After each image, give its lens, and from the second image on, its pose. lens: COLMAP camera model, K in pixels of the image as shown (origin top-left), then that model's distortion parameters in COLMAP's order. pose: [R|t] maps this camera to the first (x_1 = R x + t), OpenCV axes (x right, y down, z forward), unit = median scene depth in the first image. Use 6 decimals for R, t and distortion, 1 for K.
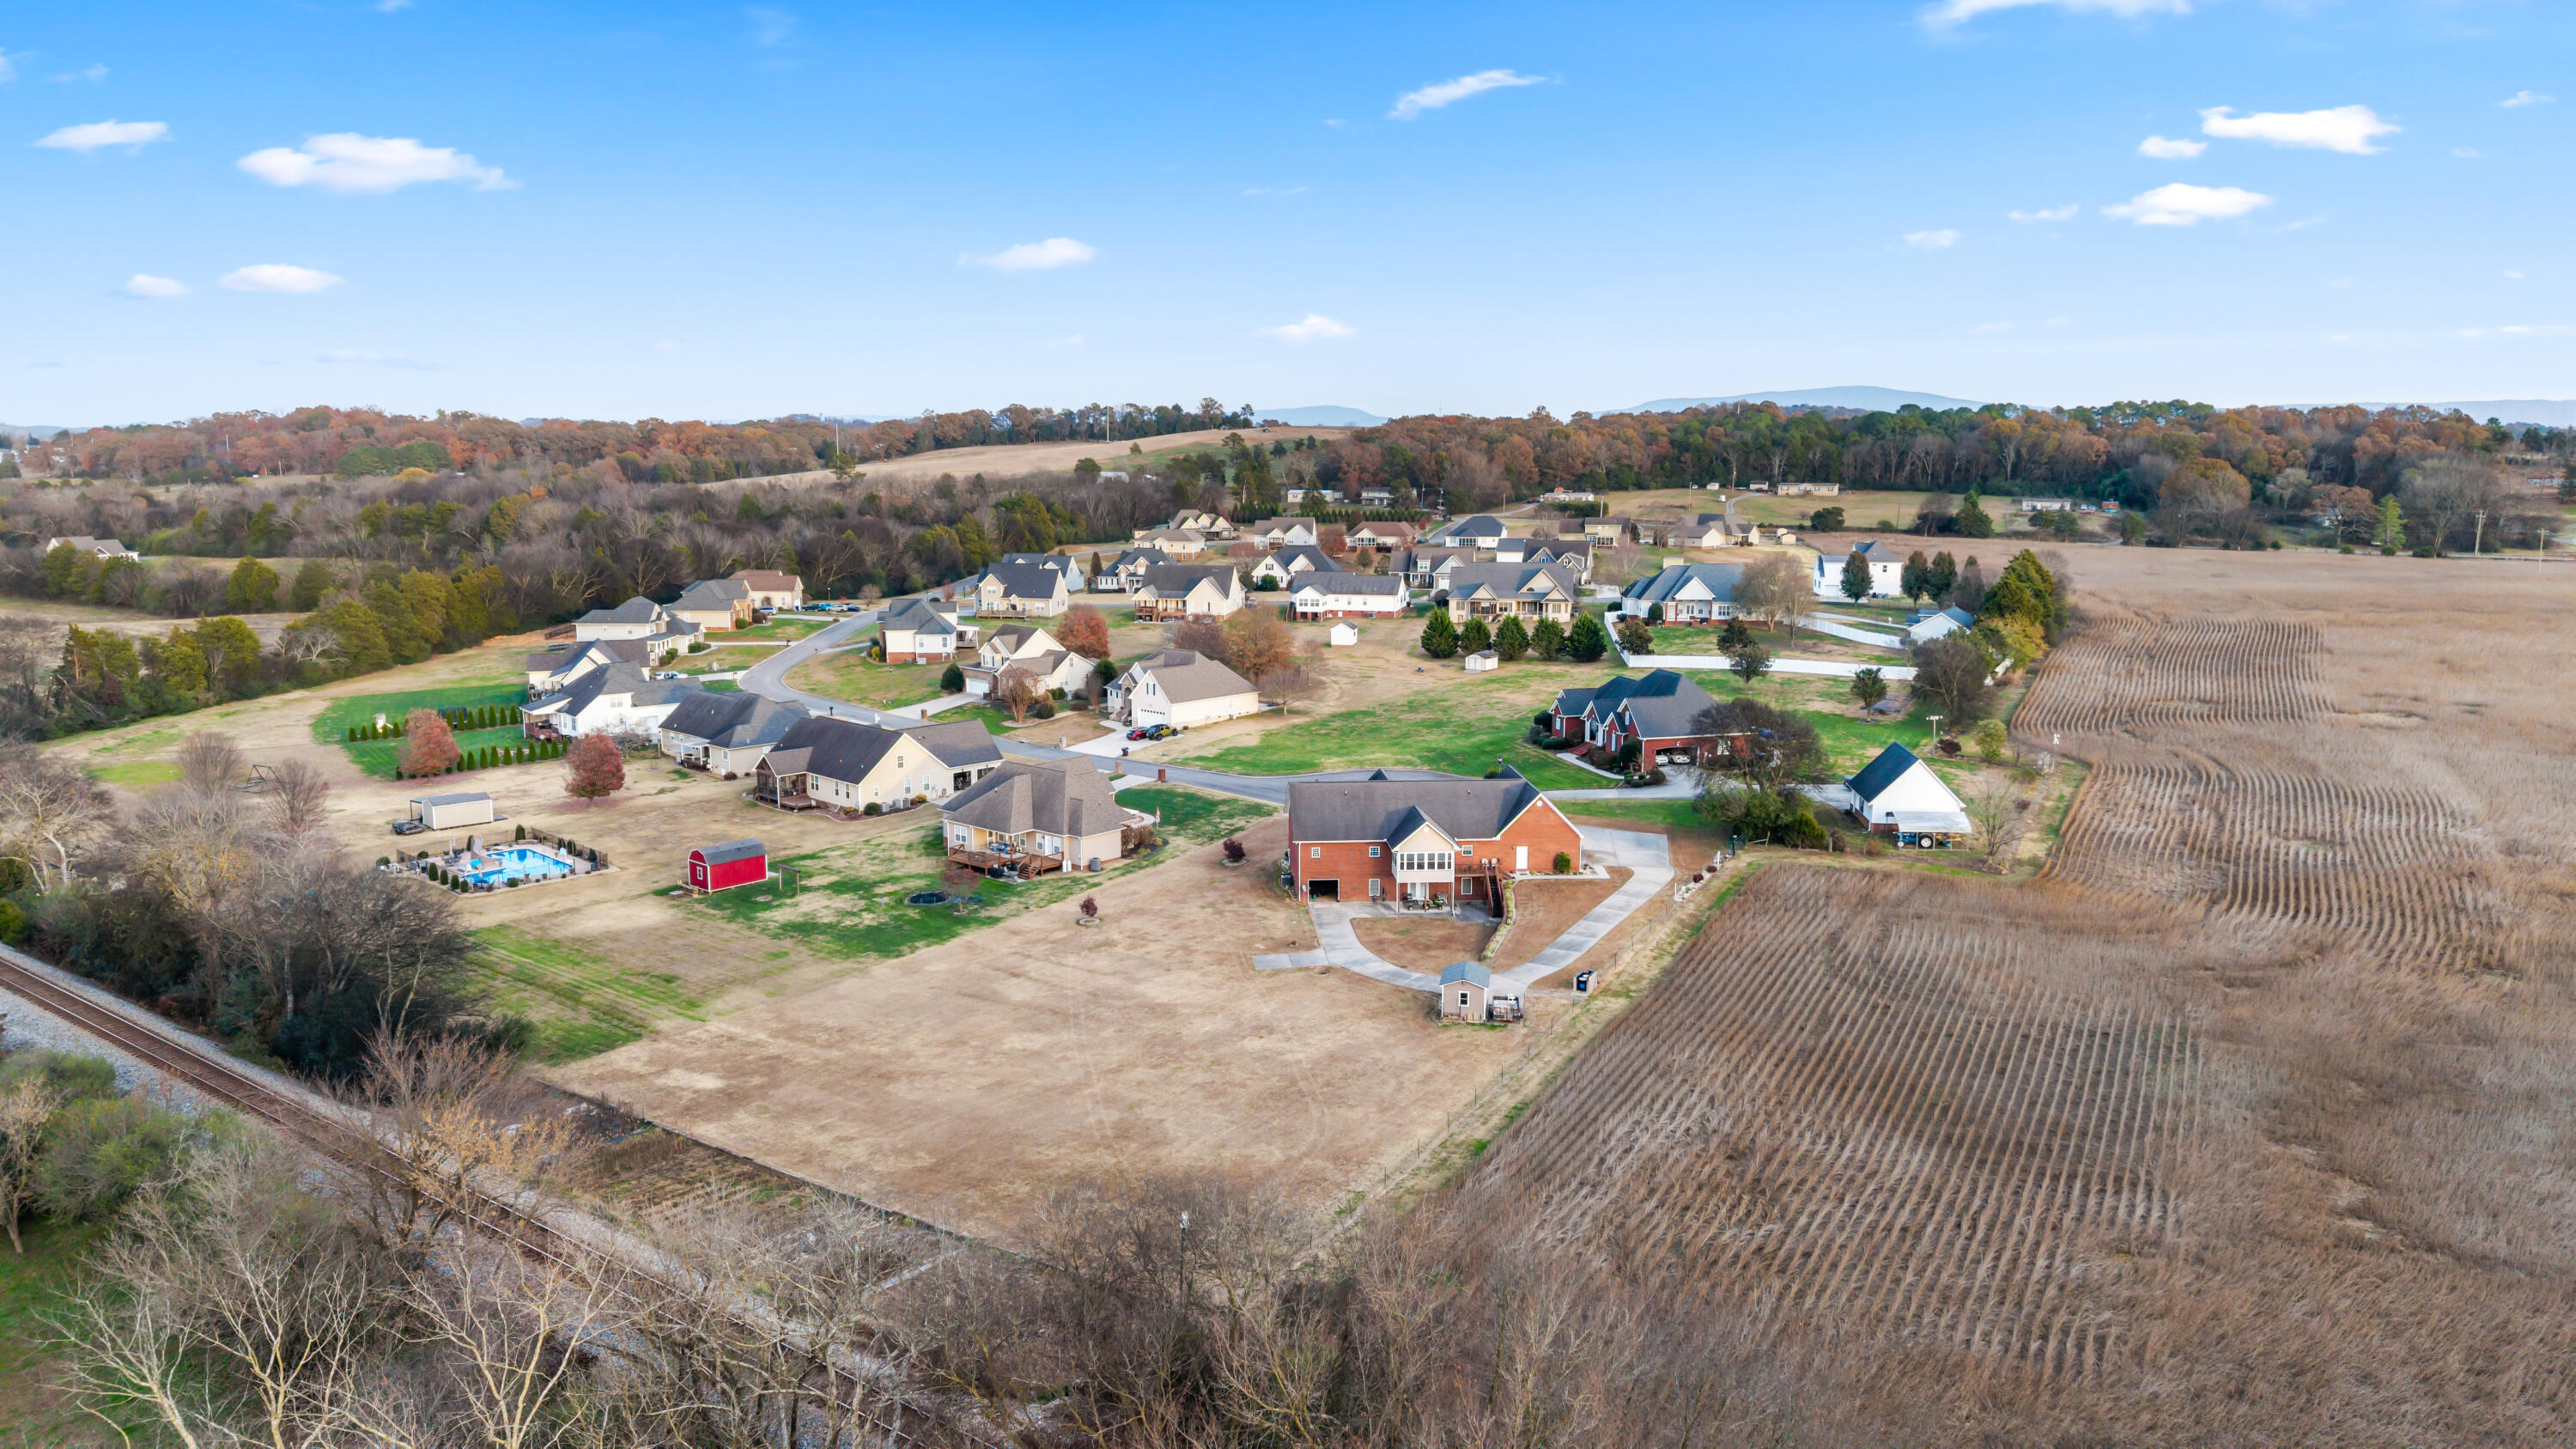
lens RADIAL K [[1690.6, 0, 1304.5], [0, 1690.6, 719.2], [0, 0, 1]] dist [0.090643, -0.155957]
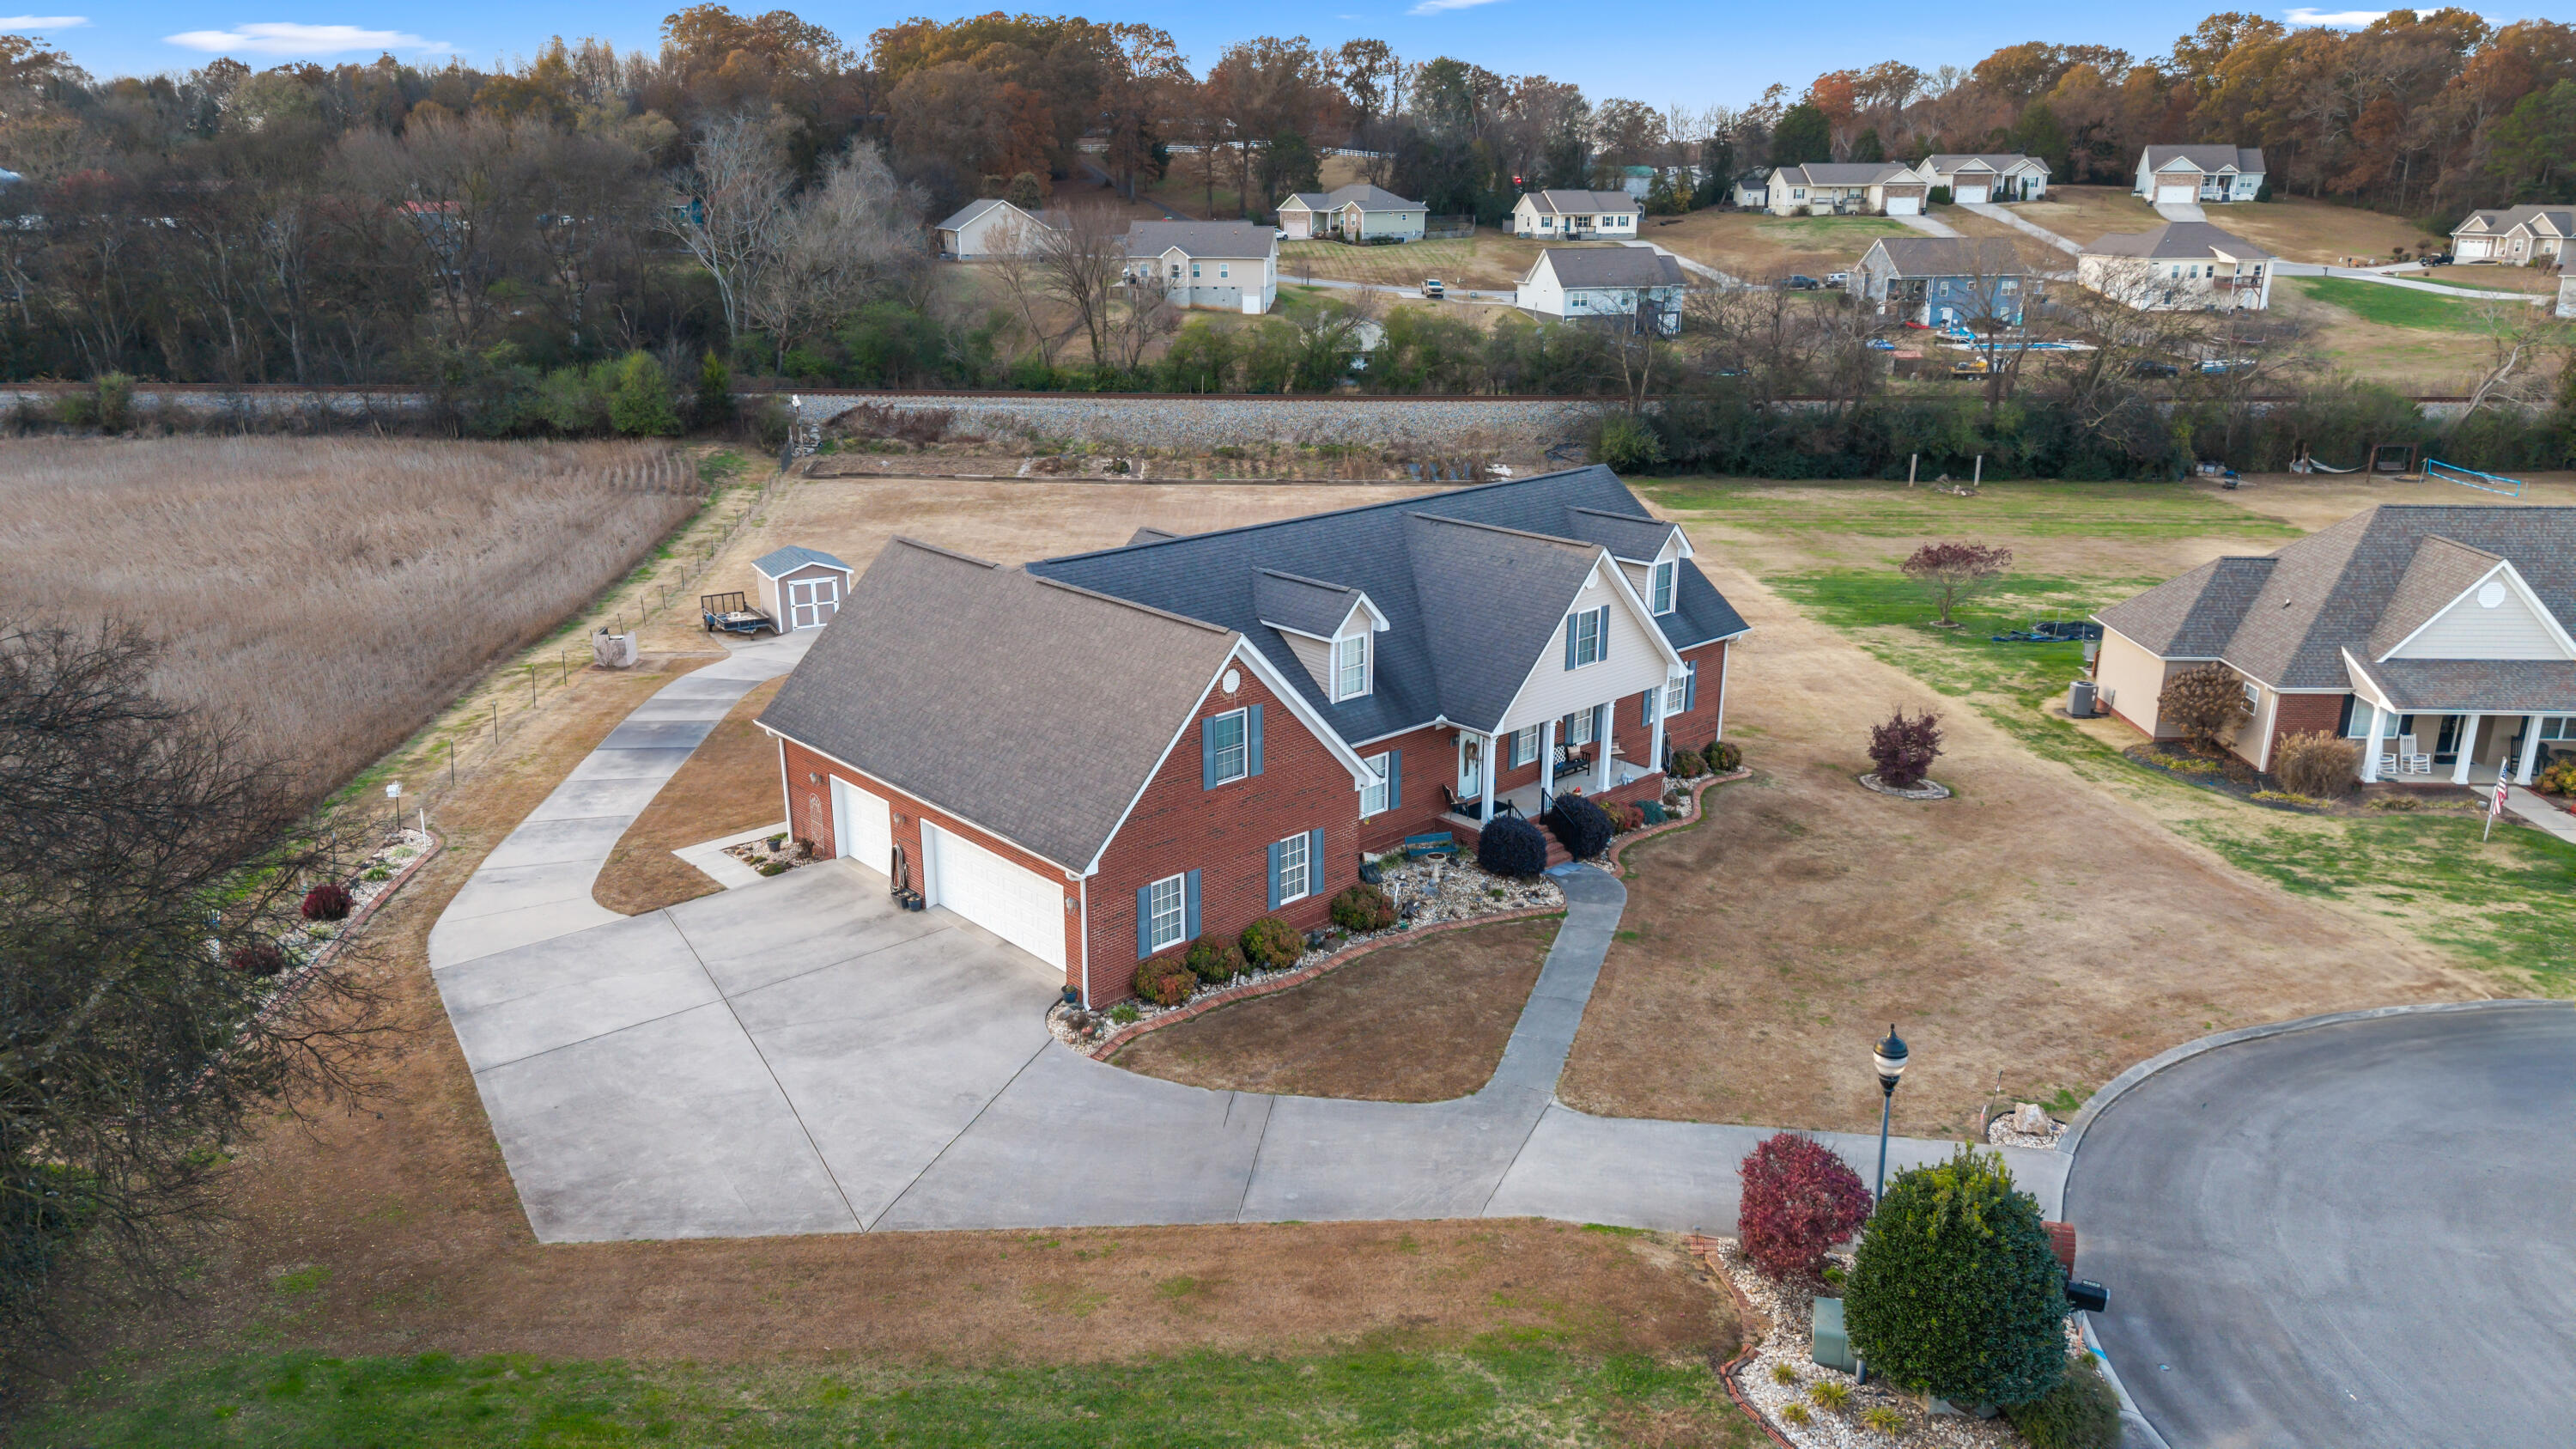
lens RADIAL K [[1728.9, 0, 1298.0], [0, 1728.9, 728.4], [0, 0, 1]] dist [0.035487, -0.036919]
pose [[-0.791921, 0.177968, -0.584114, 0.239231], [-0.100433, 0.905595, 0.412080, -0.049911], [0.602308, 0.385000, -0.699286, 1.142826]]
